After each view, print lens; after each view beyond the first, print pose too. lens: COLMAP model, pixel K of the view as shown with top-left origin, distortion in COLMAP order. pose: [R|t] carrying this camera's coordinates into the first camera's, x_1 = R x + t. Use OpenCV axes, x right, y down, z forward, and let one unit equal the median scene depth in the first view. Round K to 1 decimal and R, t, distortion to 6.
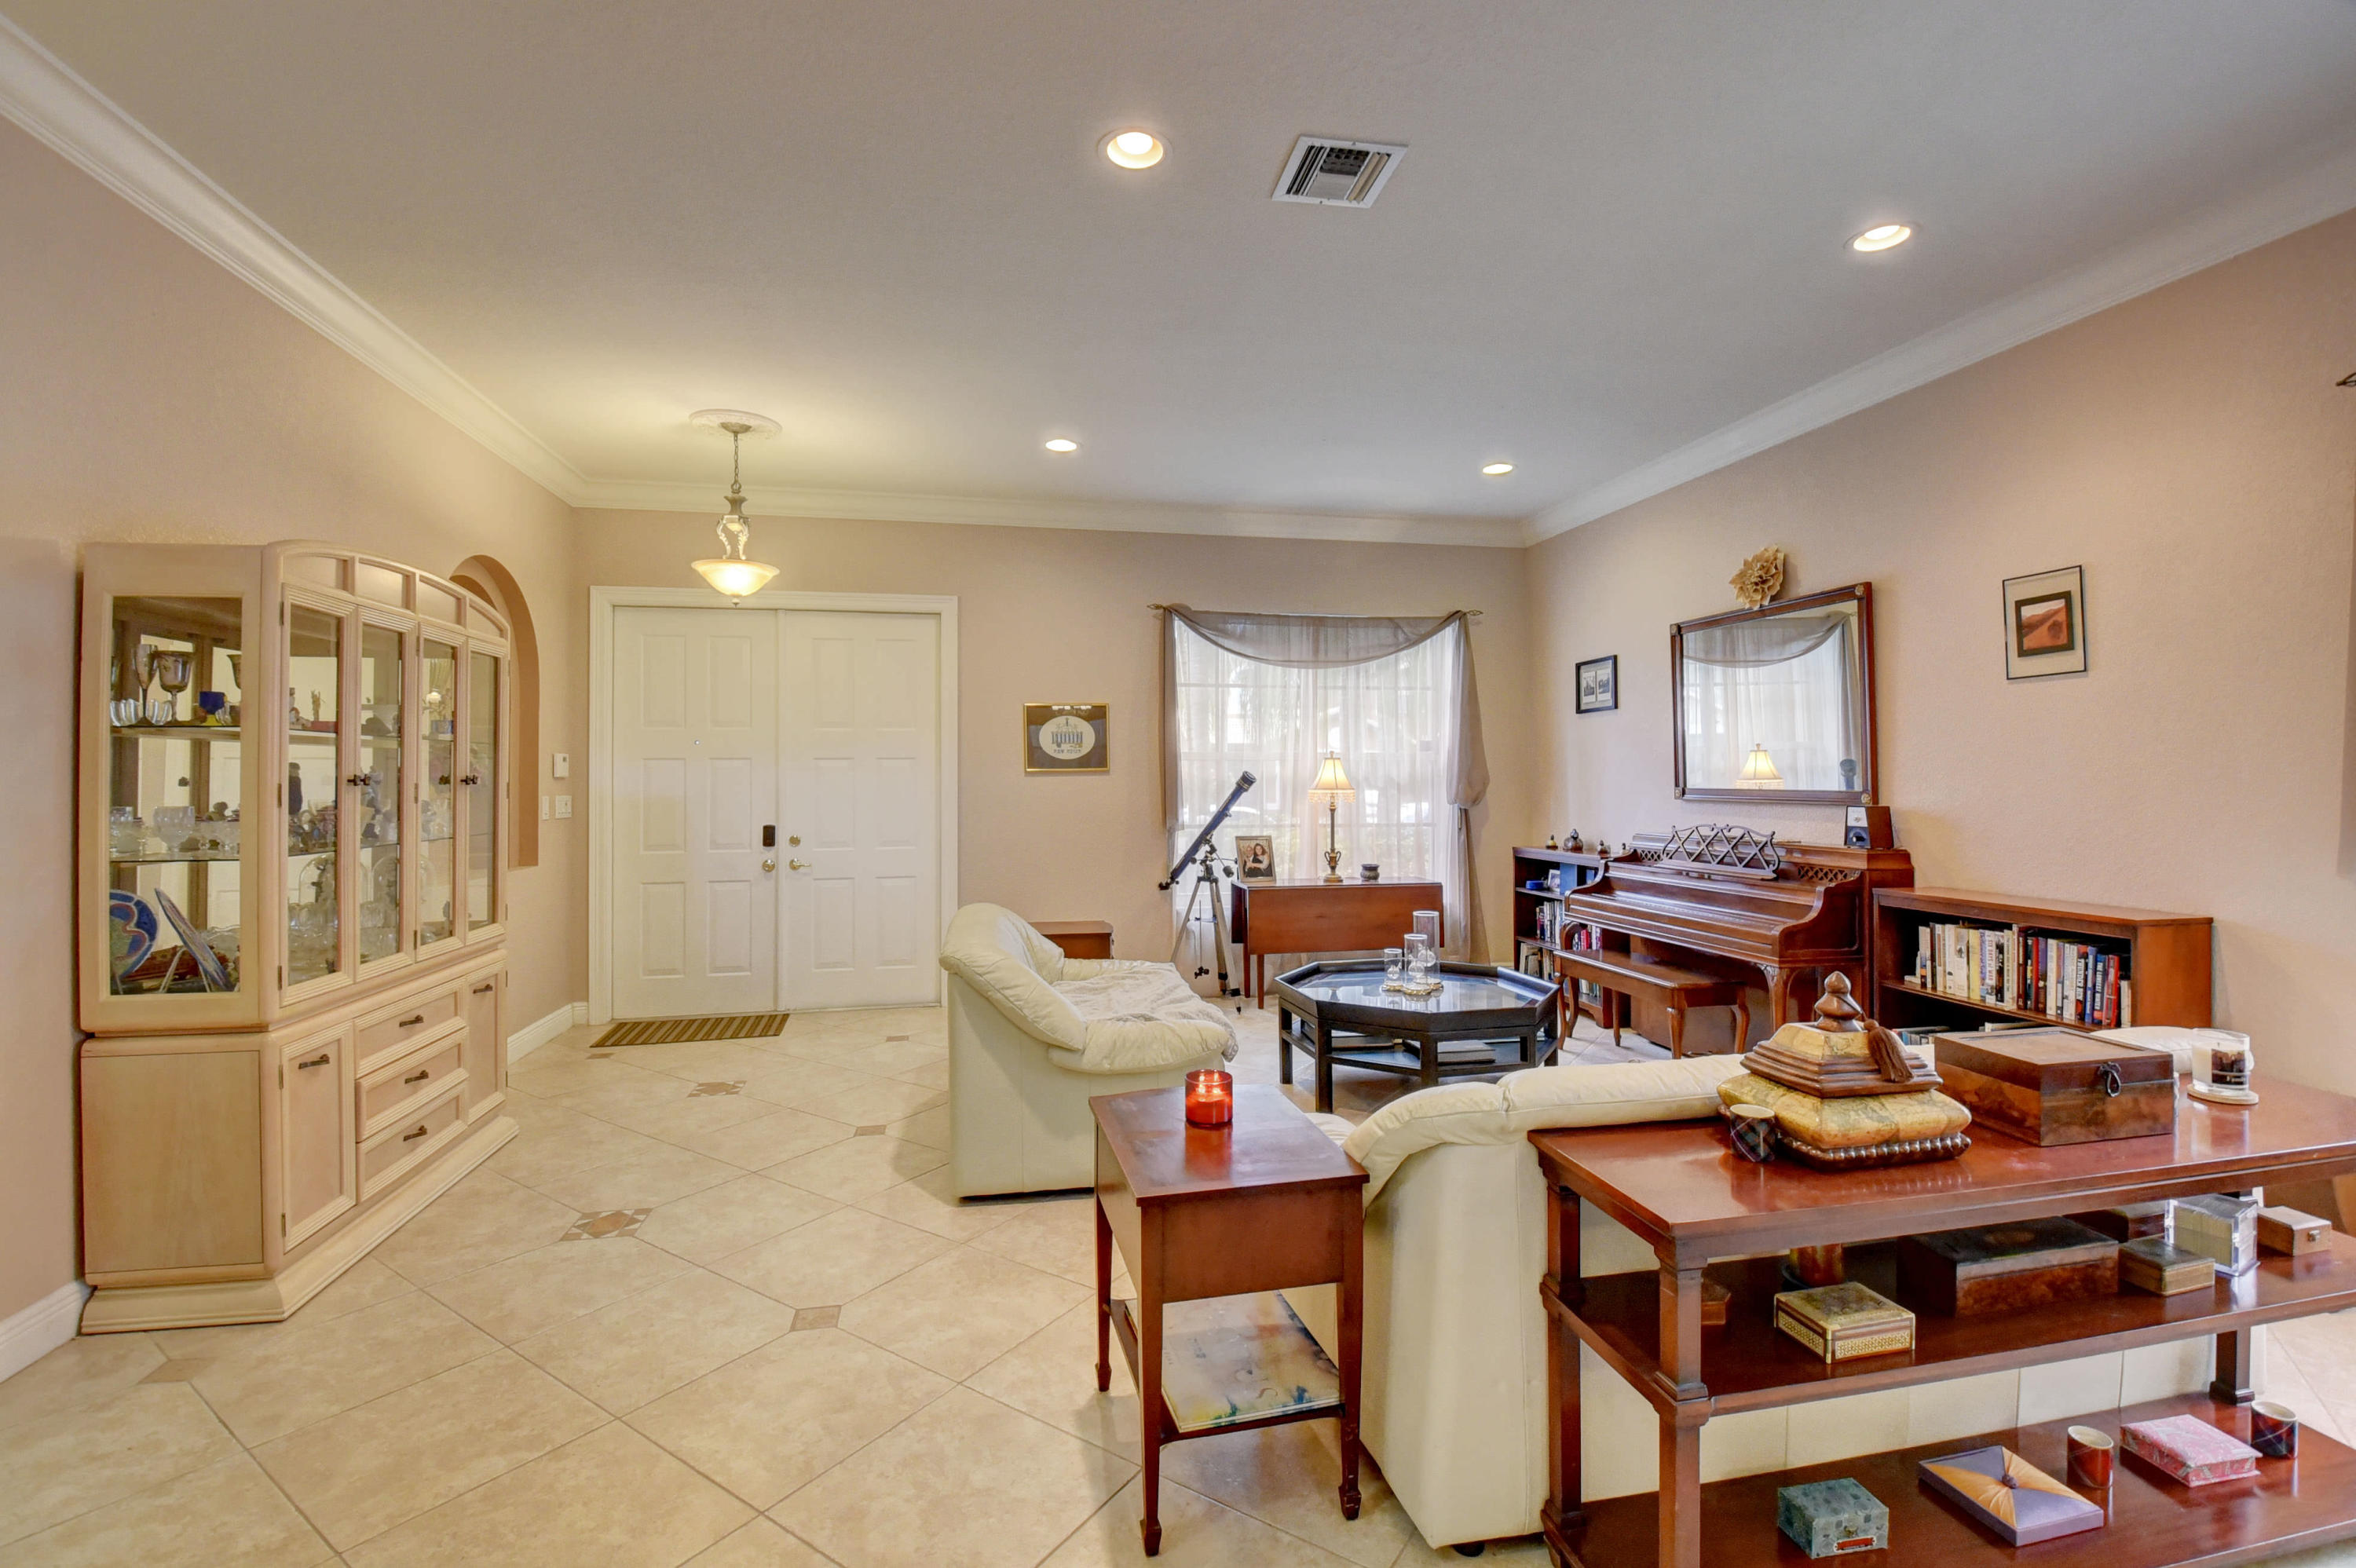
lens RADIAL K [[1048.9, 0, 1173.4], [0, 1048.9, 760.2], [0, 0, 1]] dist [0.001730, -0.015899]
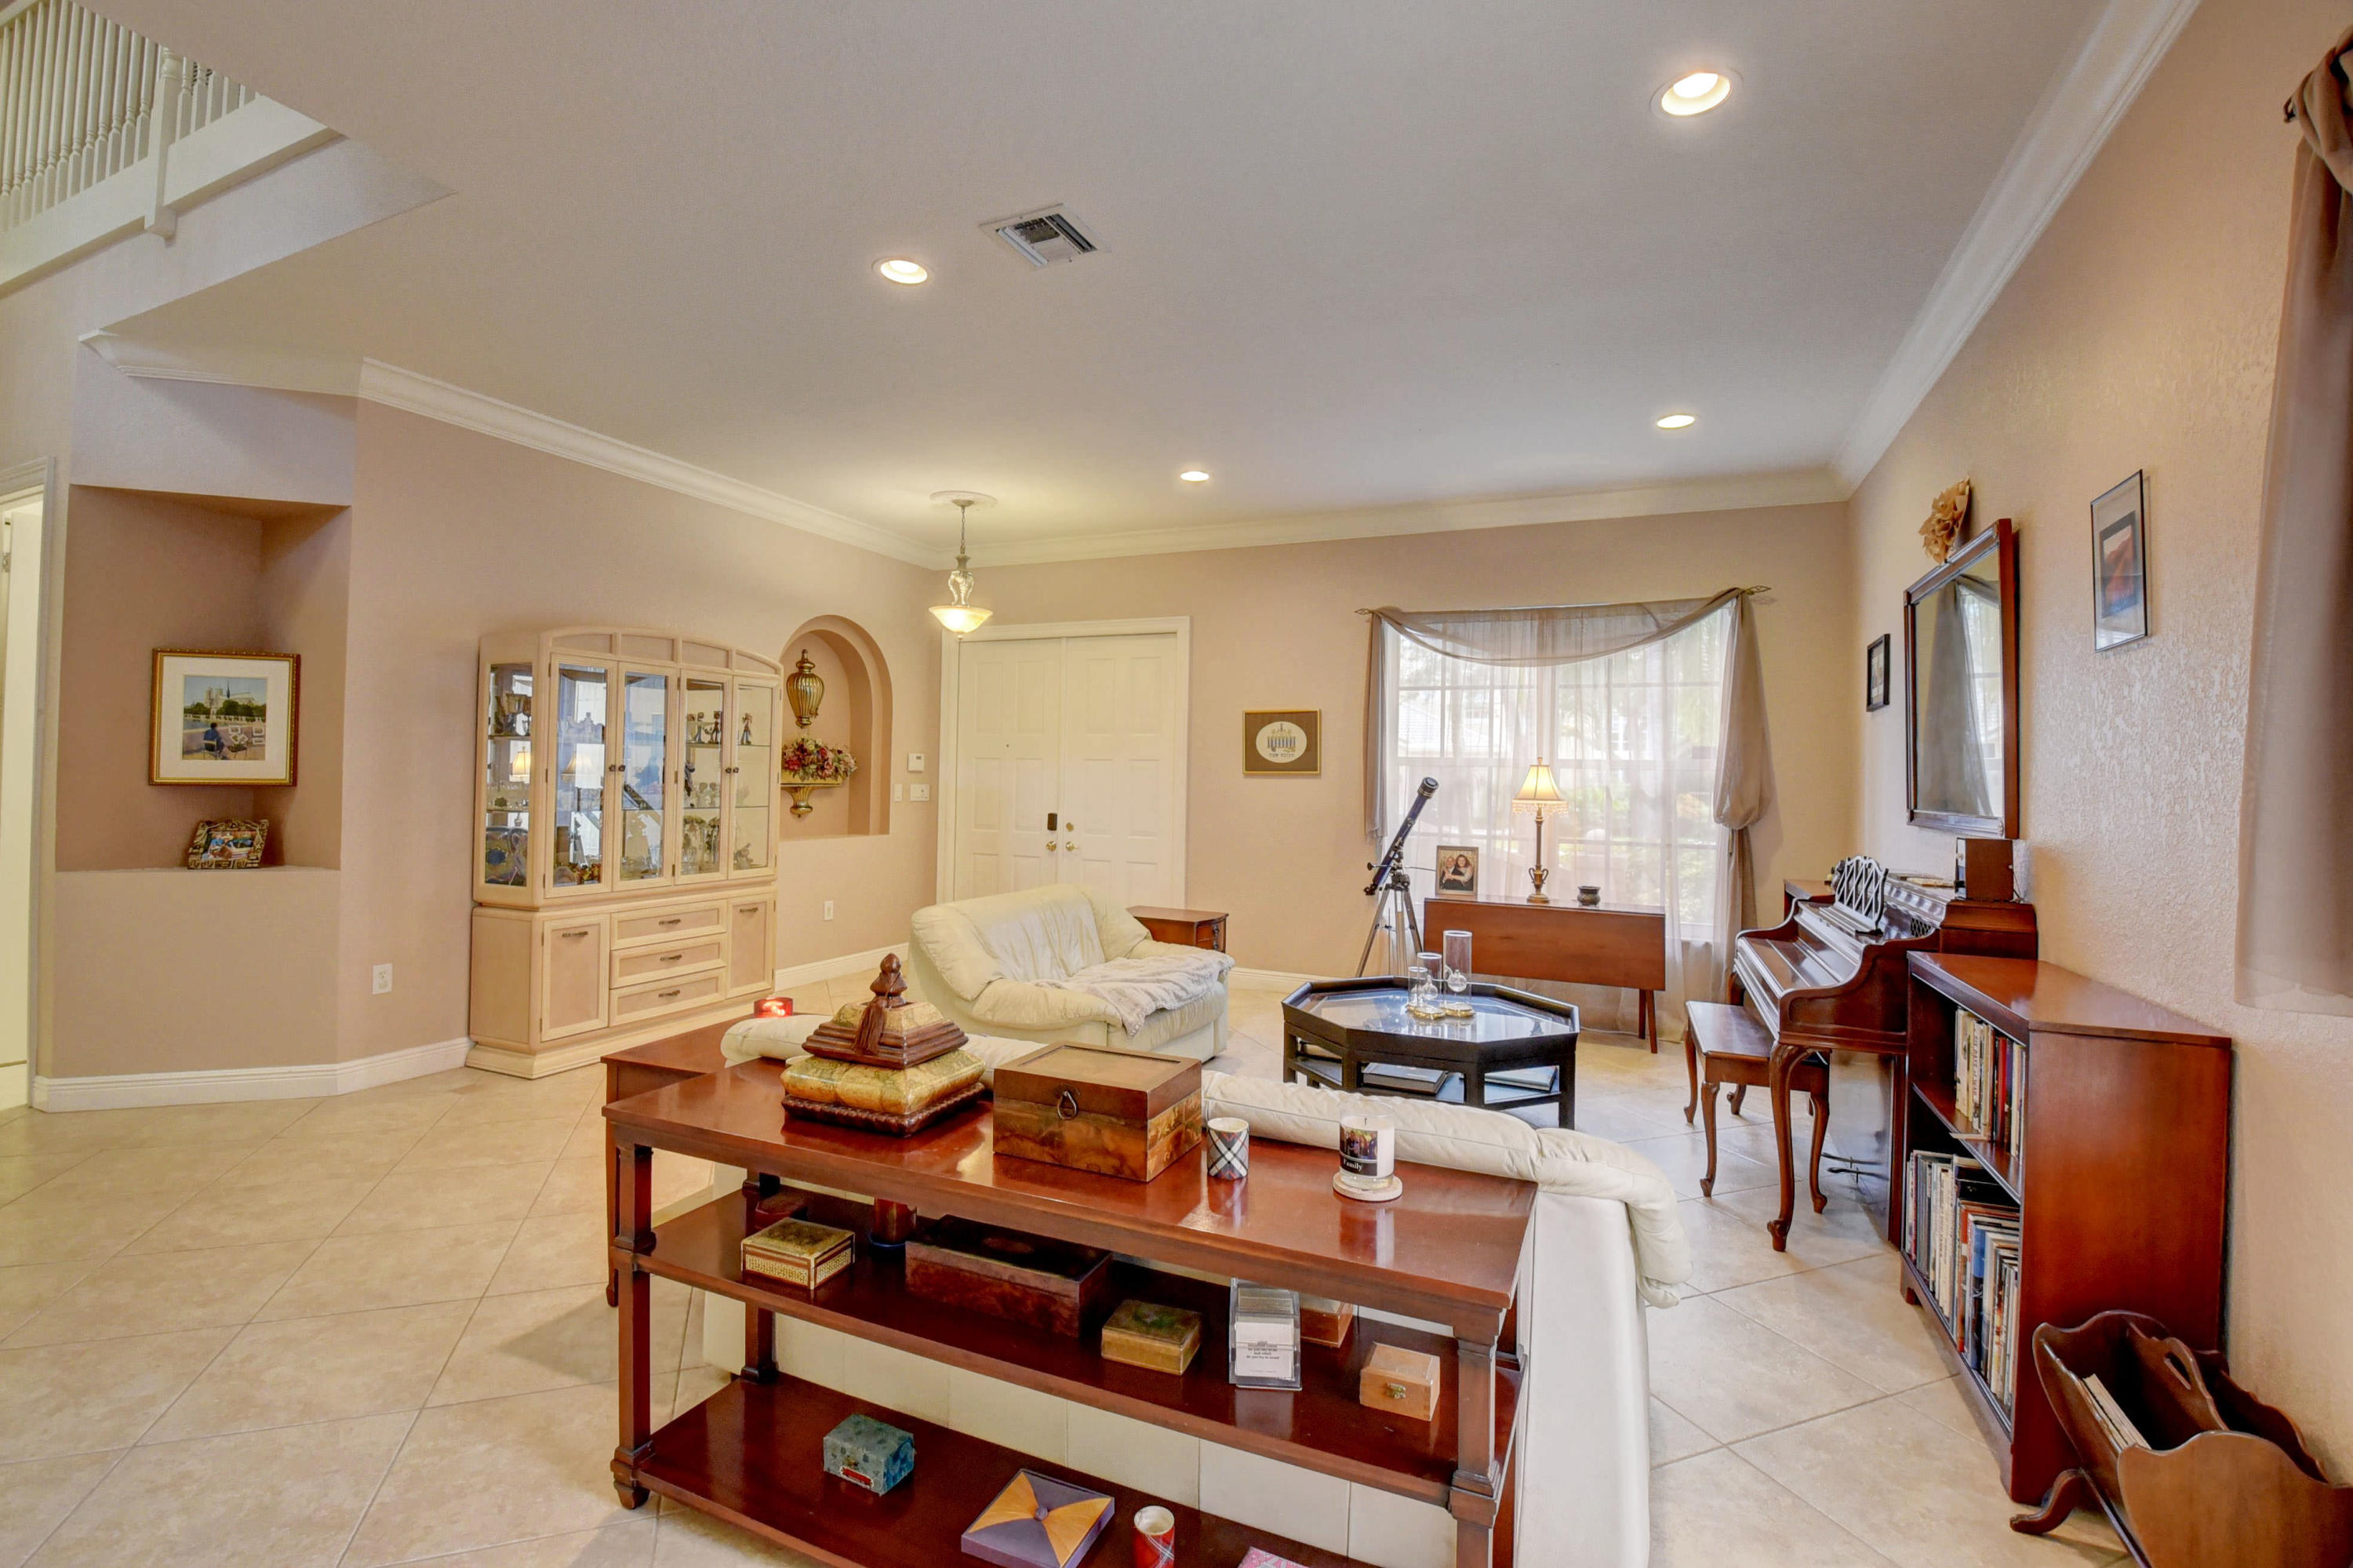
lens RADIAL K [[1040.1, 0, 1143.7], [0, 1040.1, 756.8], [0, 0, 1]] dist [0.044774, -0.054992]
pose [[0.811940, 0.009352, -0.583666, 0.405836], [-0.013235, 0.999910, -0.002390, -0.002481], [0.583591, 0.009666, 0.811990, 0.069195]]
